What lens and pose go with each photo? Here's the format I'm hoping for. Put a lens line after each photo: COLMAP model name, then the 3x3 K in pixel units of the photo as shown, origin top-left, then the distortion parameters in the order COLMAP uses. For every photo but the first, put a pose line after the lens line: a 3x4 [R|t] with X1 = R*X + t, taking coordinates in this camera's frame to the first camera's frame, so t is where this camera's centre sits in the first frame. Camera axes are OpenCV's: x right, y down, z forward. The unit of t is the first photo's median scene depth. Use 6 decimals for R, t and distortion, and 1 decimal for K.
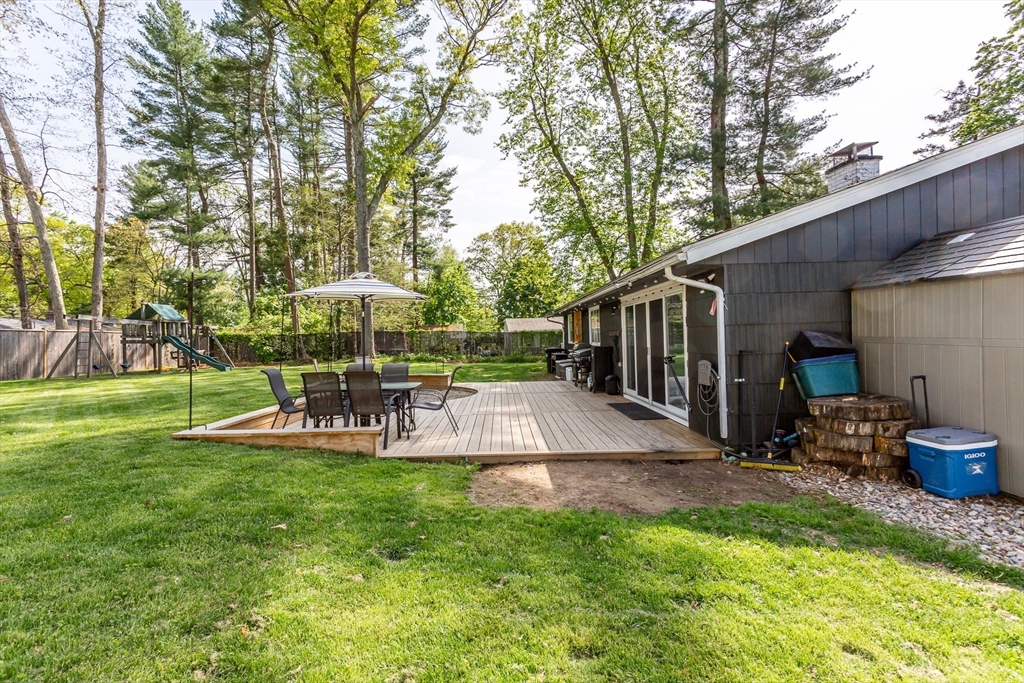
lens RADIAL K [[480.1, 0, 512.2], [0, 480.1, 337.9], [0, 0, 1]] dist [0.002849, 0.001343]
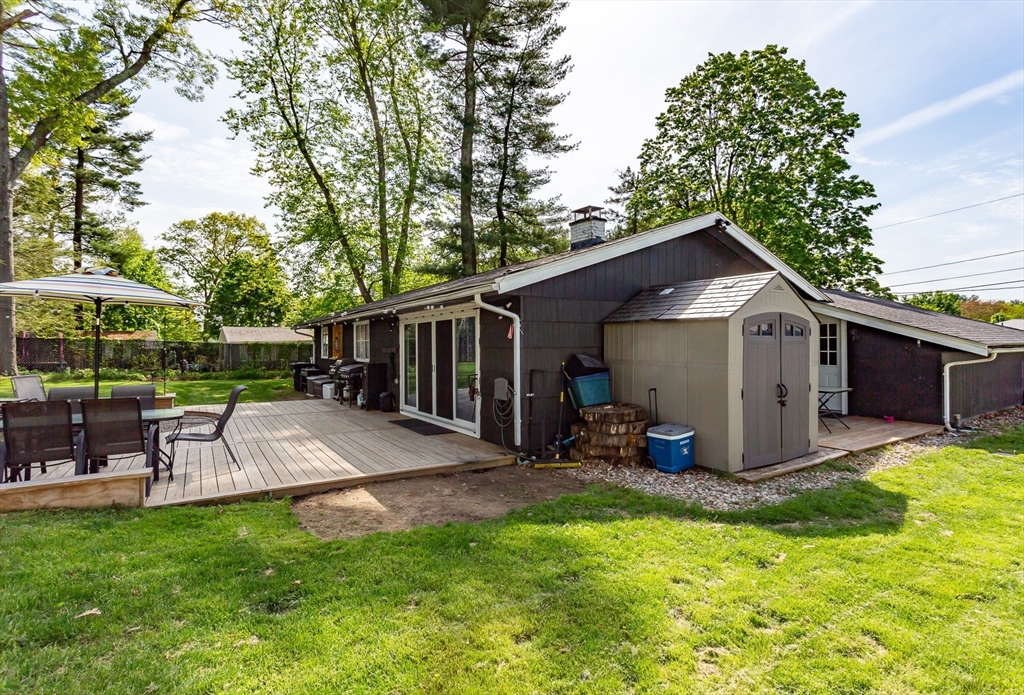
lens RADIAL K [[488.2, 0, 521.4], [0, 488.2, 345.8], [0, 0, 1]] dist [0.000629, 0.002865]
pose [[0.847905, 0.022761, 0.529660, -0.039098], [-0.016761, 0.999729, -0.016130, -0.002635], [-0.529883, 0.004799, 0.848057, -0.000697]]
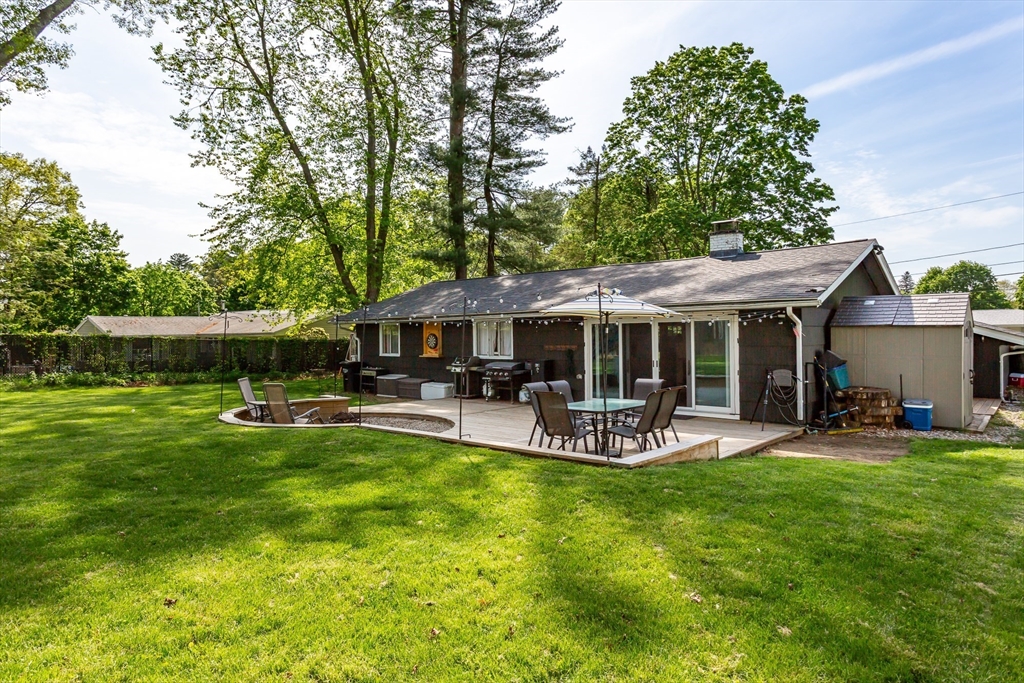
lens RADIAL K [[593.9, 0, 513.7], [0, 593.9, 339.9], [0, 0, 1]] dist [-0.000345, 0.002997]
pose [[0.683063, 0.014682, 0.730212, -0.337667], [-0.007128, 0.999884, -0.013437, -0.002972], [-0.730325, 0.003973, 0.683088, 0.081423]]
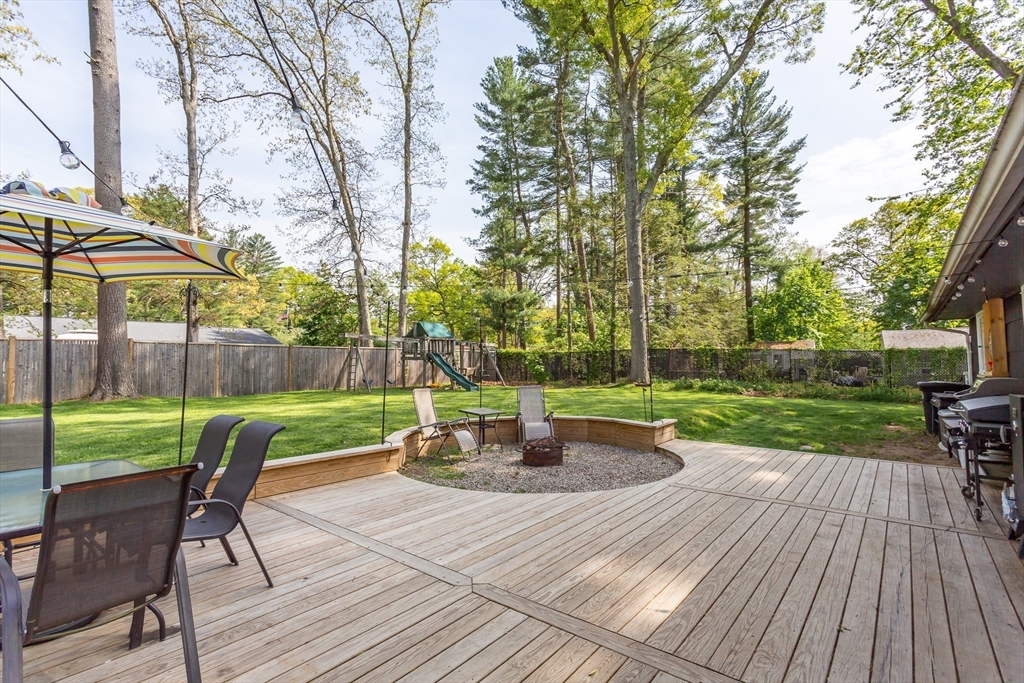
lens RADIAL K [[480.1, 0, 516.1], [0, 480.1, 340.1], [0, 0, 1]] dist [0.002849, 0.001343]
pose [[0.762837, -0.011188, -0.646494, 0.055129], [-0.009903, 0.999531, -0.028983, -0.002933], [0.646514, 0.028512, 0.762369, 0.243166]]
